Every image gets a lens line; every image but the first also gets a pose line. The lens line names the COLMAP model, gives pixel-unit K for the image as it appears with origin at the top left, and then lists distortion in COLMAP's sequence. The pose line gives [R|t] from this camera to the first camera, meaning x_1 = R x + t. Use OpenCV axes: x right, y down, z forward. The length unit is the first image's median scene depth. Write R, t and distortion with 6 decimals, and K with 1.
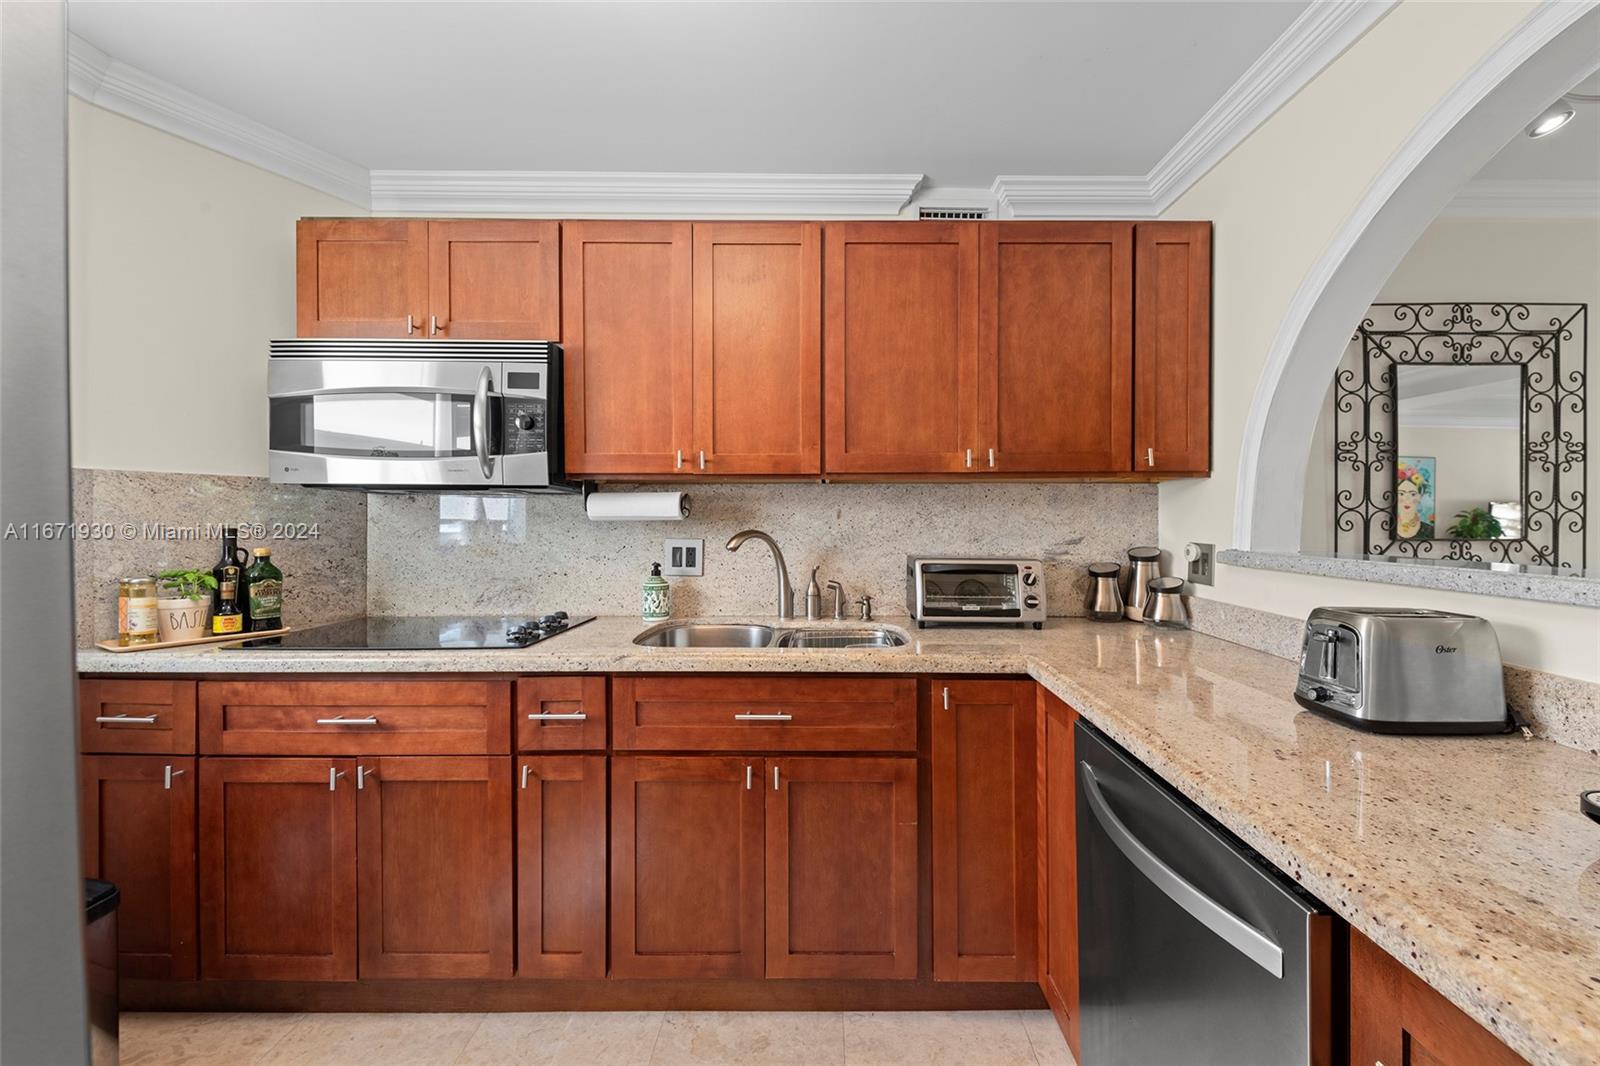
lens RADIAL K [[656.7, 0, 803.9], [0, 656.7, 512.1], [0, 0, 1]] dist [0.001201, -0.000731]
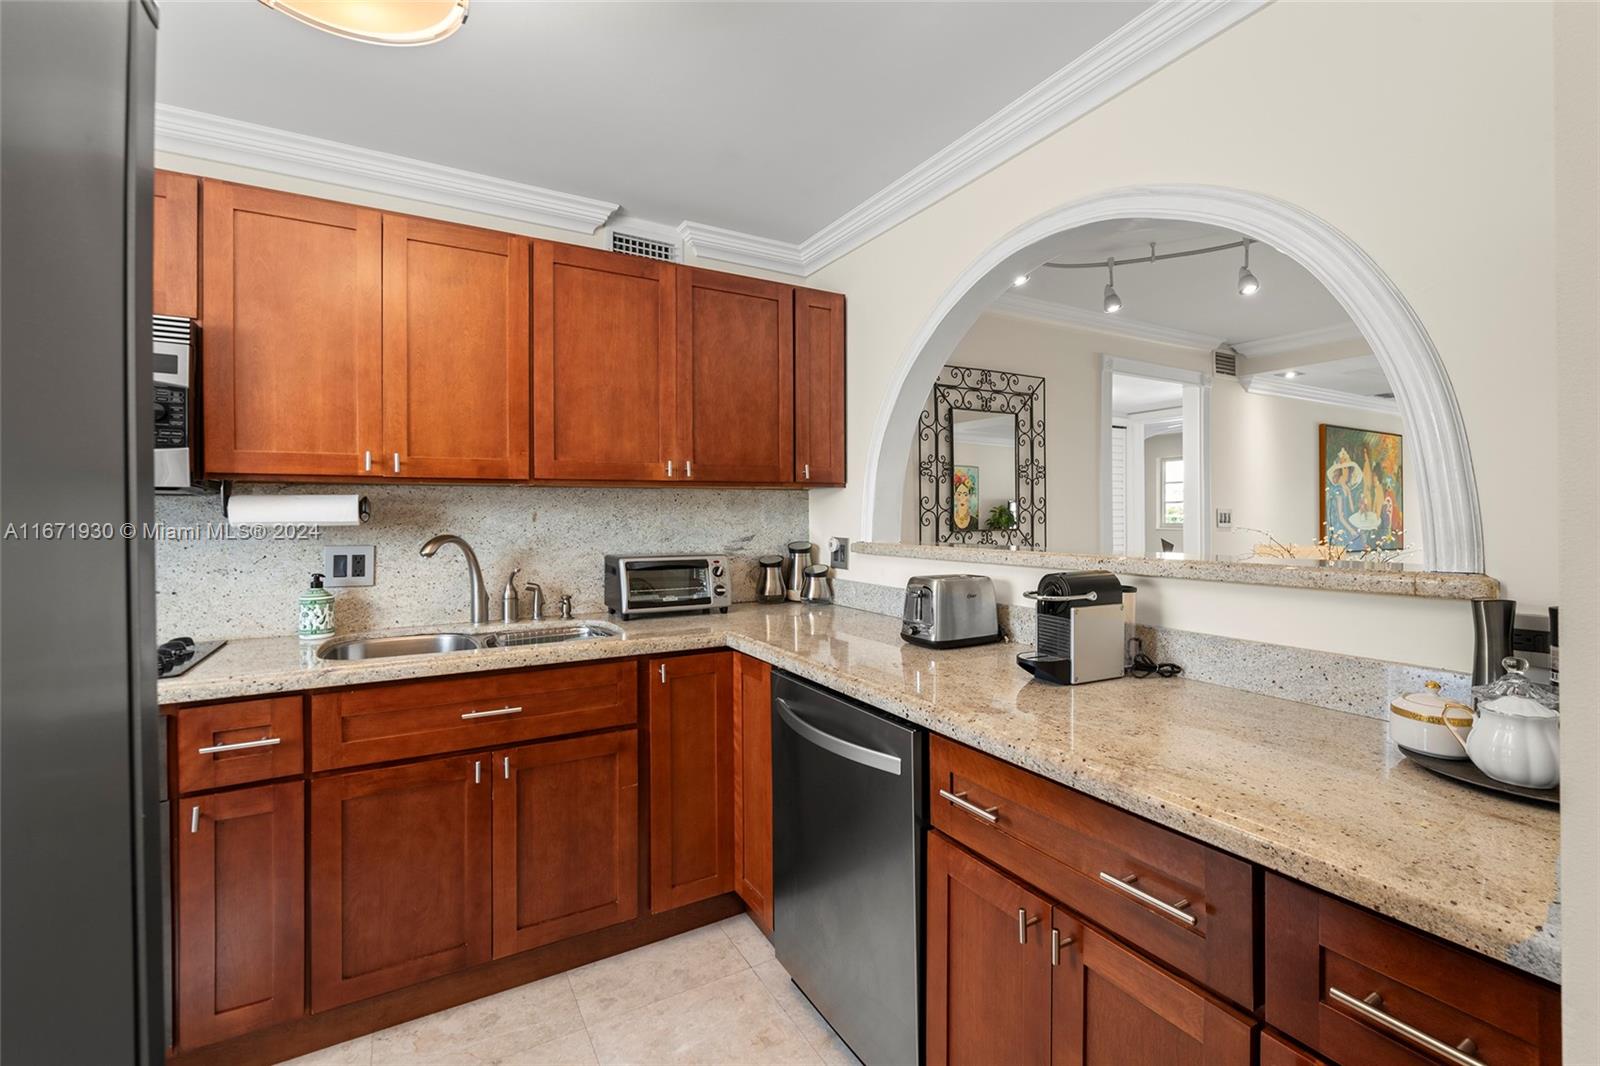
lens RADIAL K [[692.8, 0, 802.7], [0, 692.8, 505.0], [0, 0, 1]] dist [-0.046452, 0.000486]
pose [[0.870391, -0.001942, 0.492358, -0.136459], [0.005230, 0.999972, -0.005301, -0.010040], [-0.492334, 0.007189, 0.870377, -0.163296]]
